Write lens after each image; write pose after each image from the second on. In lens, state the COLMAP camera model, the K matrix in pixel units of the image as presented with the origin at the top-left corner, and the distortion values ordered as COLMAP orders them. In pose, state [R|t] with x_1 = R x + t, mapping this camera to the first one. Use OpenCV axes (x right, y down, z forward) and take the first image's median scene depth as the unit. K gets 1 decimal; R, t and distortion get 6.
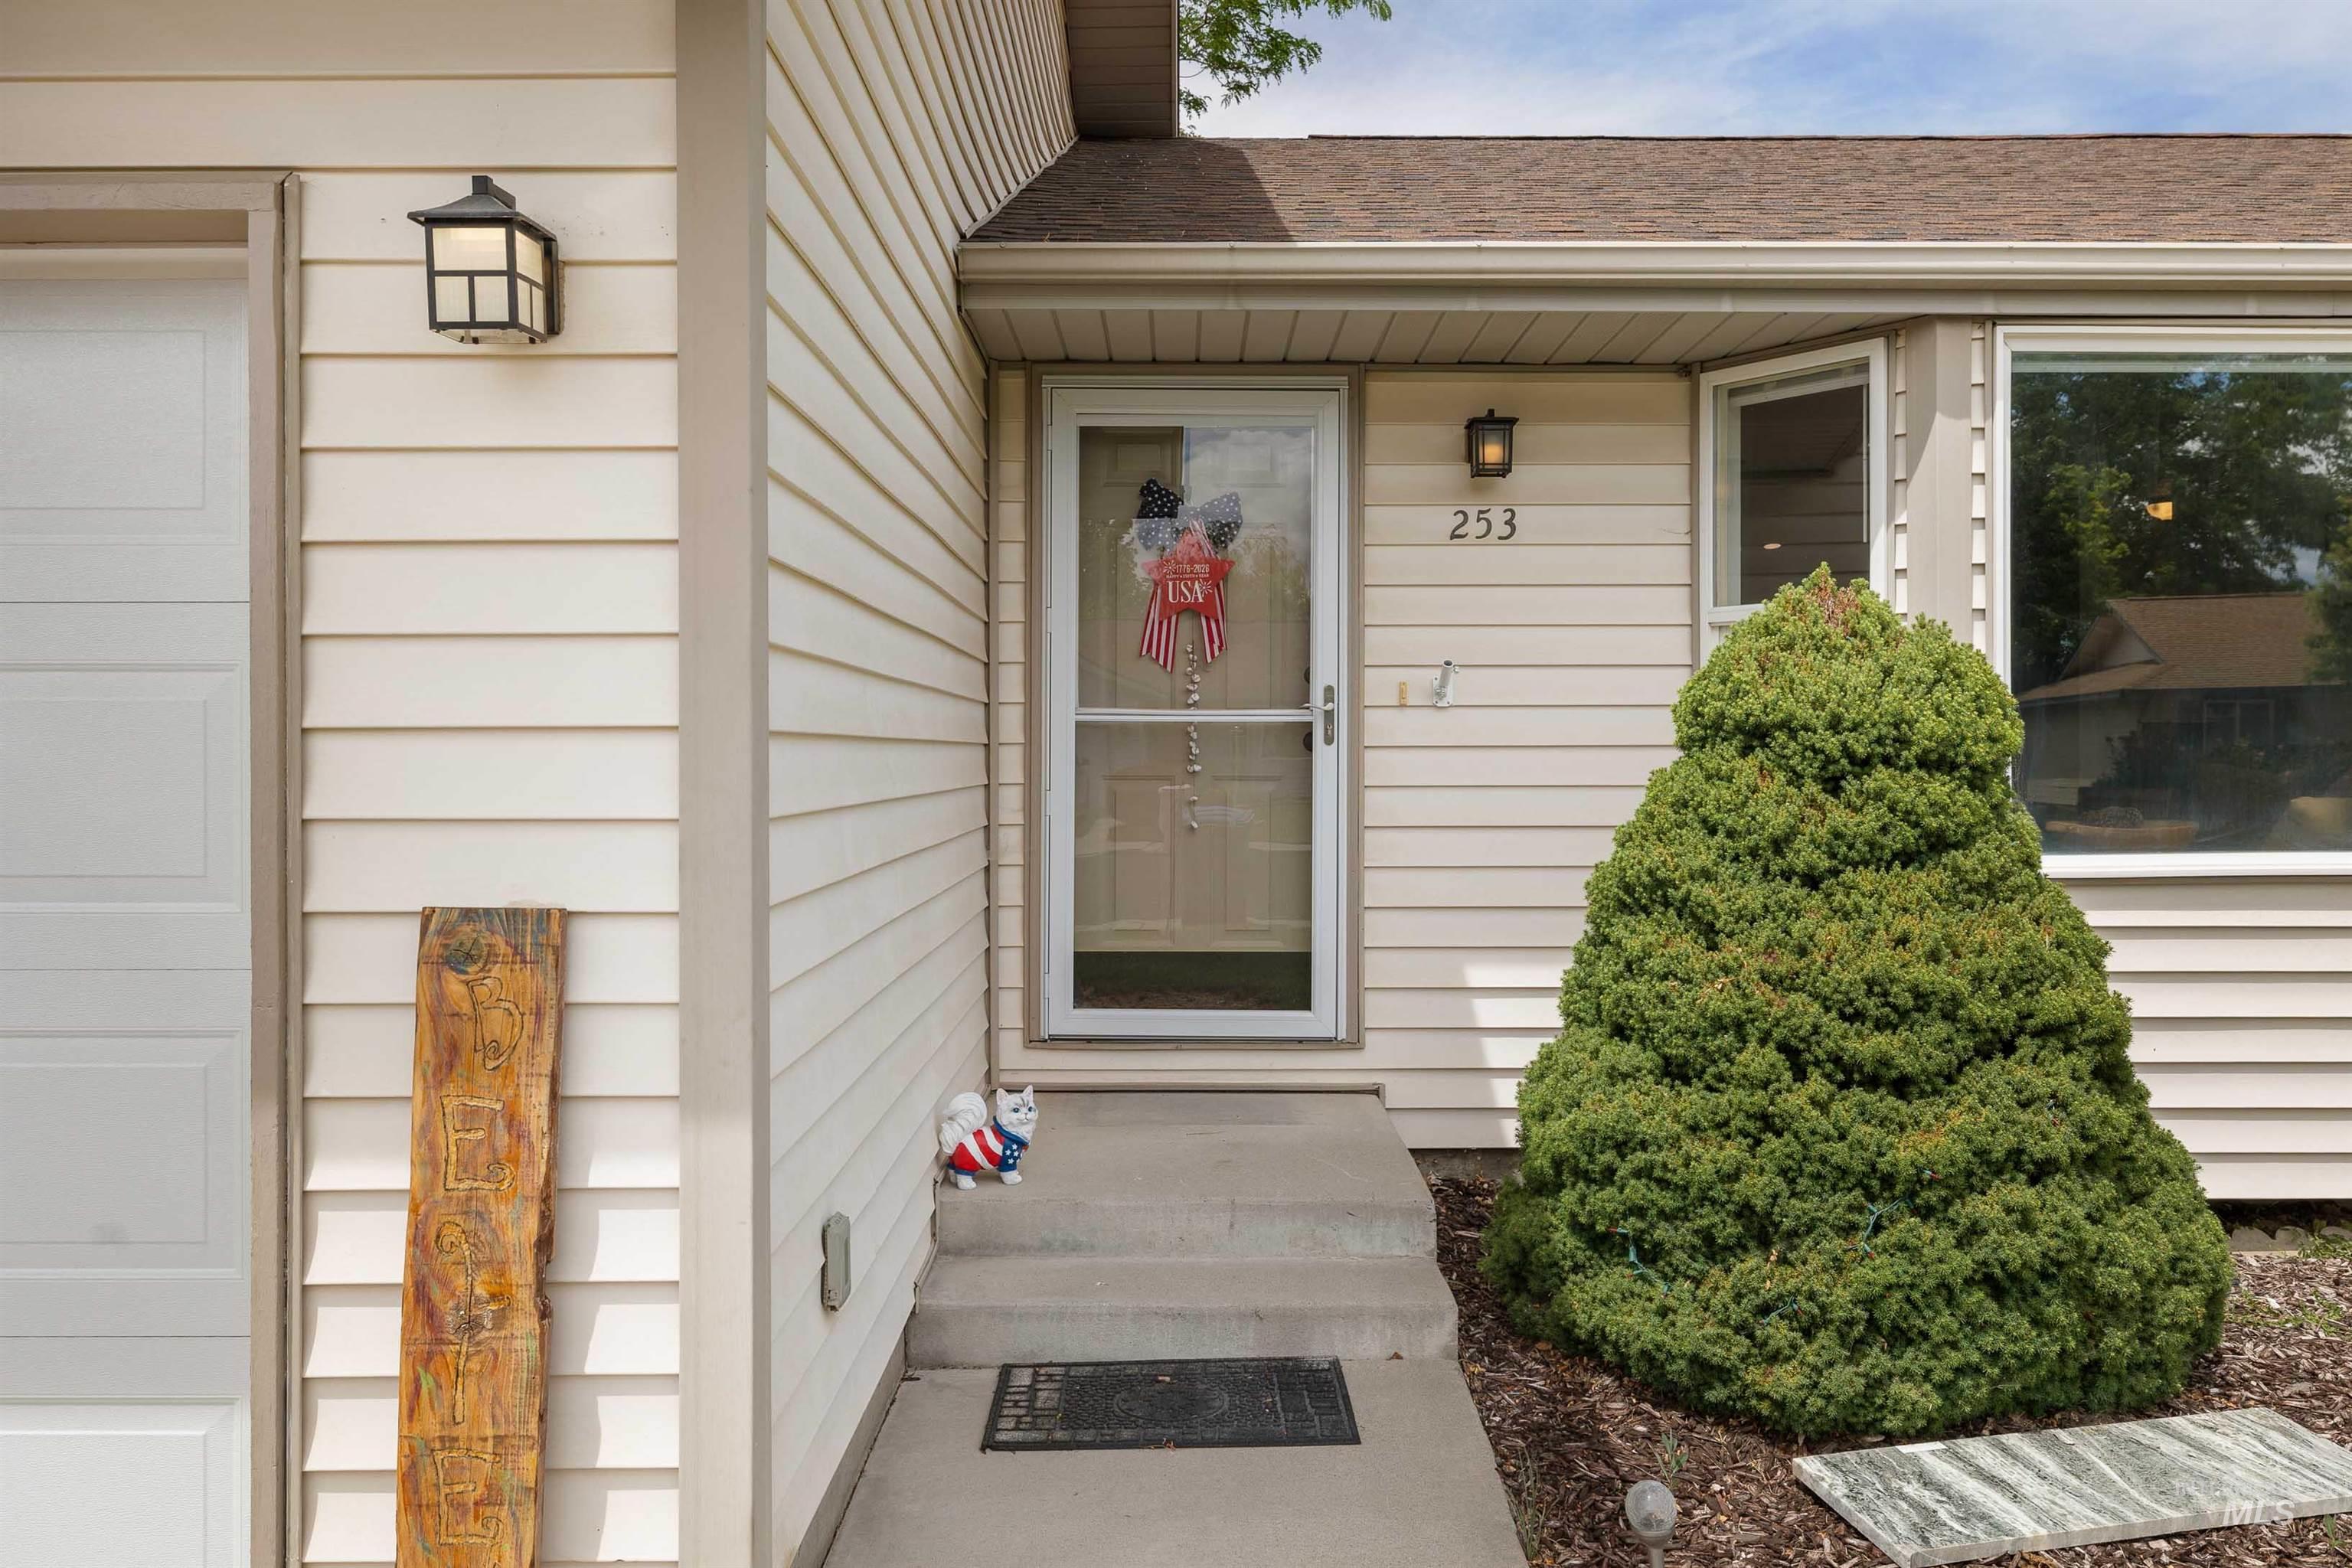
lens RADIAL K [[1707.9, 0, 1179.2], [0, 1707.9, 749.4], [0, 0, 1]] dist [-0.006443, -0.001913]
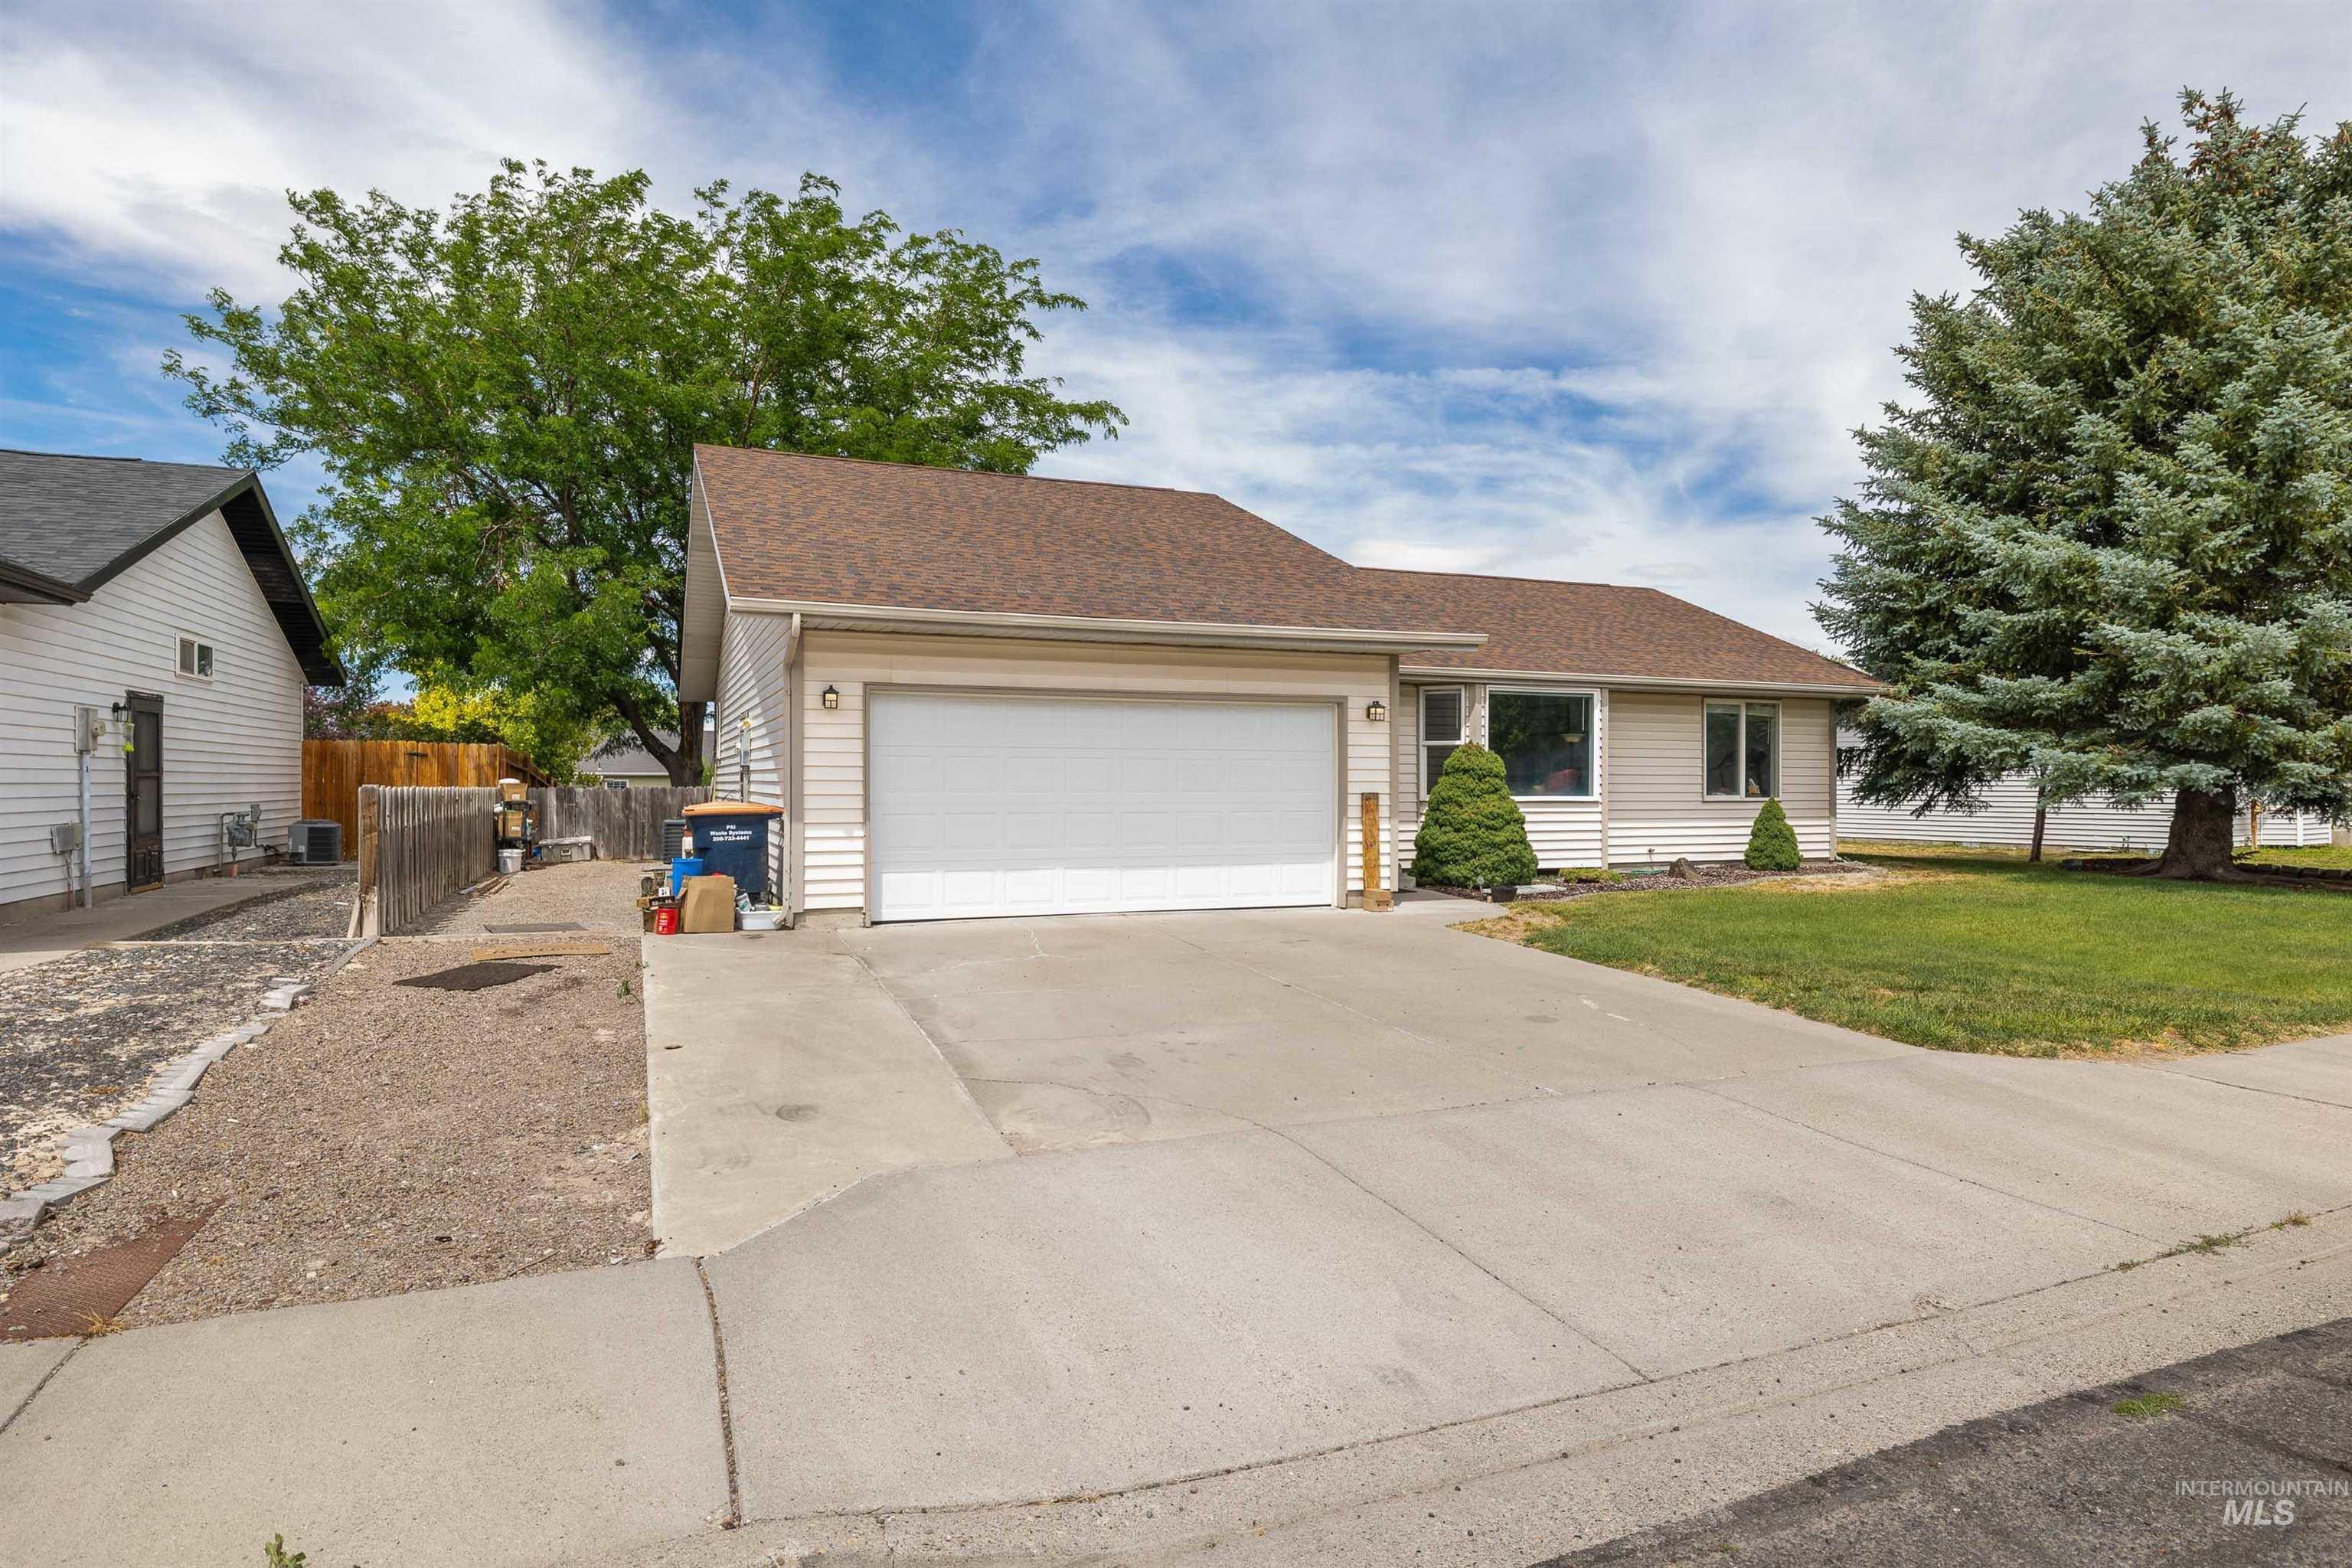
lens RADIAL K [[1314.2, 0, 1176.0], [0, 1314.2, 784.0], [0, 0, 1]] dist [0.002537, 0.000295]
pose [[0.925255, 0.001310, 0.379343, -2.422345], [-0.002087, 0.999996, 0.001639, 0.032141], [-0.379340, -0.002309, 0.925255, -2.916047]]
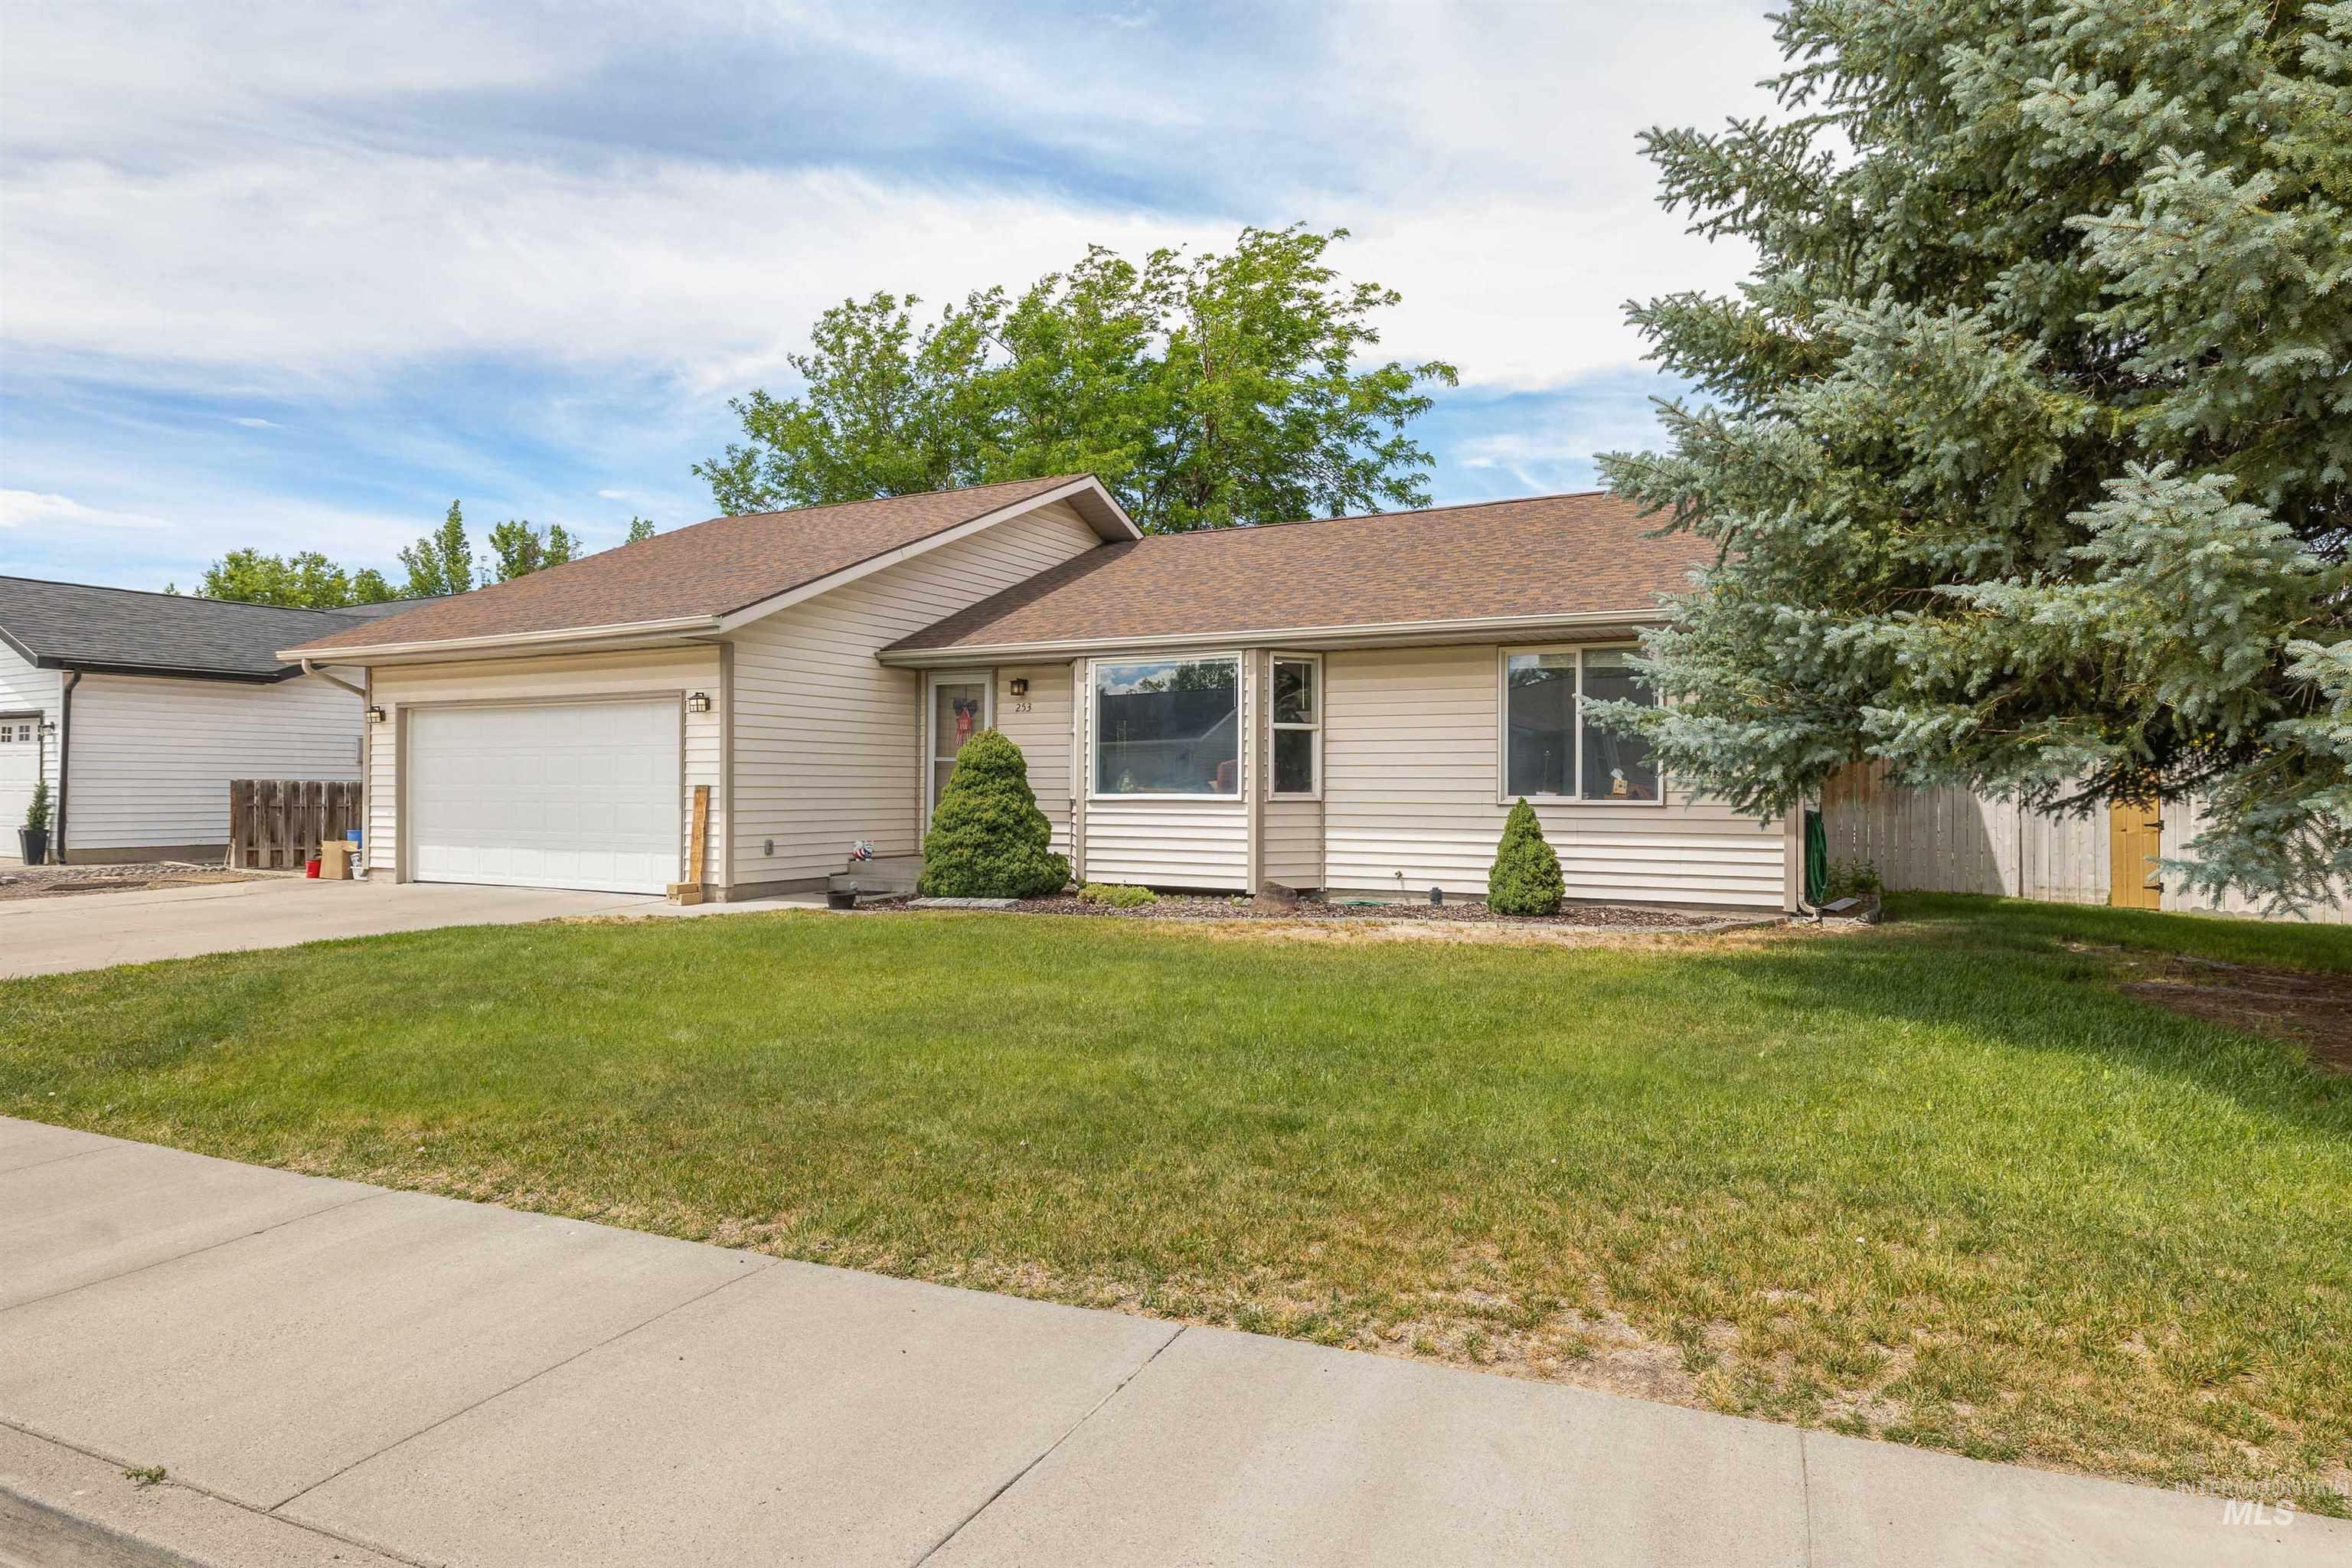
lens RADIAL K [[1314.2, 0, 1176.0], [0, 1314.2, 784.0], [0, 0, 1]] dist [0.002537, 0.000295]
pose [[0.882326, 0.000801, -0.470639, 2.958374], [-0.003304, 0.999984, -0.004492, 0.074320], [0.470628, 0.005519, 0.882314, -2.228436]]
